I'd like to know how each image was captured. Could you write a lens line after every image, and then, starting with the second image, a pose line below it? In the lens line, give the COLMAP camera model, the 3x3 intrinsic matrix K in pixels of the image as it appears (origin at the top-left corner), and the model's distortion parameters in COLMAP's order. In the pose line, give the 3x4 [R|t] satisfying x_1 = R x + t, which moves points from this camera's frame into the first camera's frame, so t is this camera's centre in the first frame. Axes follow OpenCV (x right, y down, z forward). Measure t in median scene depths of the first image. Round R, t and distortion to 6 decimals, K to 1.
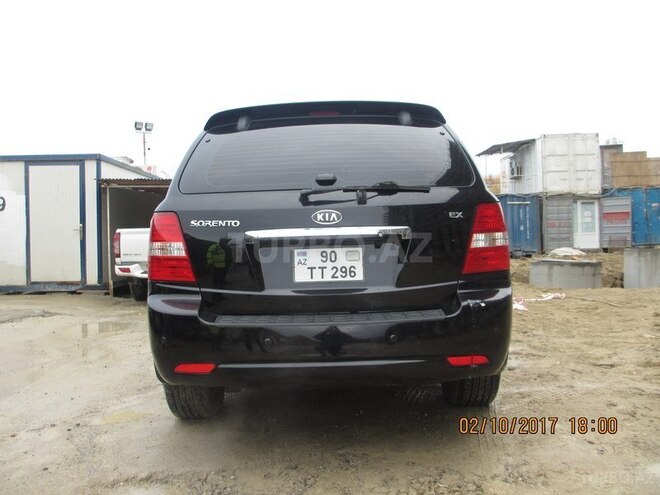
lens RADIAL K [[560.4, 0, 326.9], [0, 560.4, 247.1], [0, 0, 1]] dist [-0.055688, 0.007109]
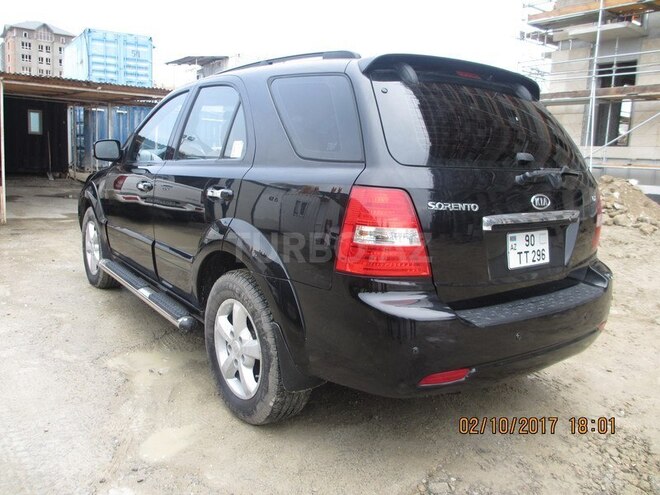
lens RADIAL K [[560.4, 0, 326.9], [0, 560.4, 247.1], [0, 0, 1]] dist [-0.055688, 0.007109]
pose [[0.795703, -0.048122, 0.603772, -0.870307], [-0.052294, 0.987658, 0.147637, -0.097117], [-0.603425, -0.149049, 0.783366, 0.446677]]
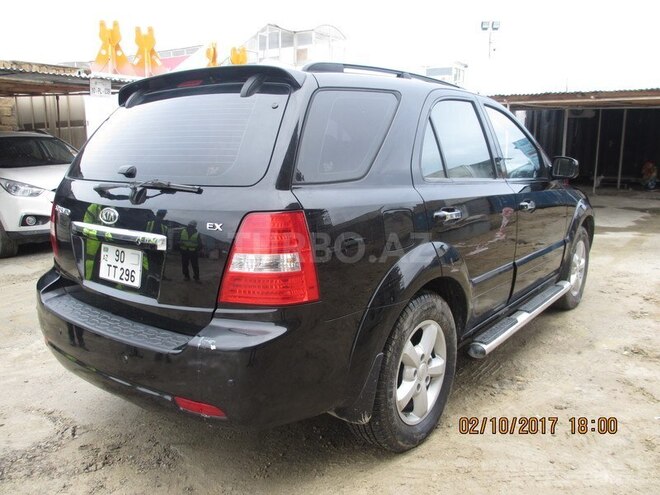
lens RADIAL K [[560.4, 0, 326.9], [0, 560.4, 247.1], [0, 0, 1]] dist [-0.055688, 0.007109]
pose [[0.789371, 0.136818, -0.598476, 0.834100], [-0.027632, 0.981781, 0.187998, -0.183204], [0.613294, -0.131863, 0.778770, 0.486392]]
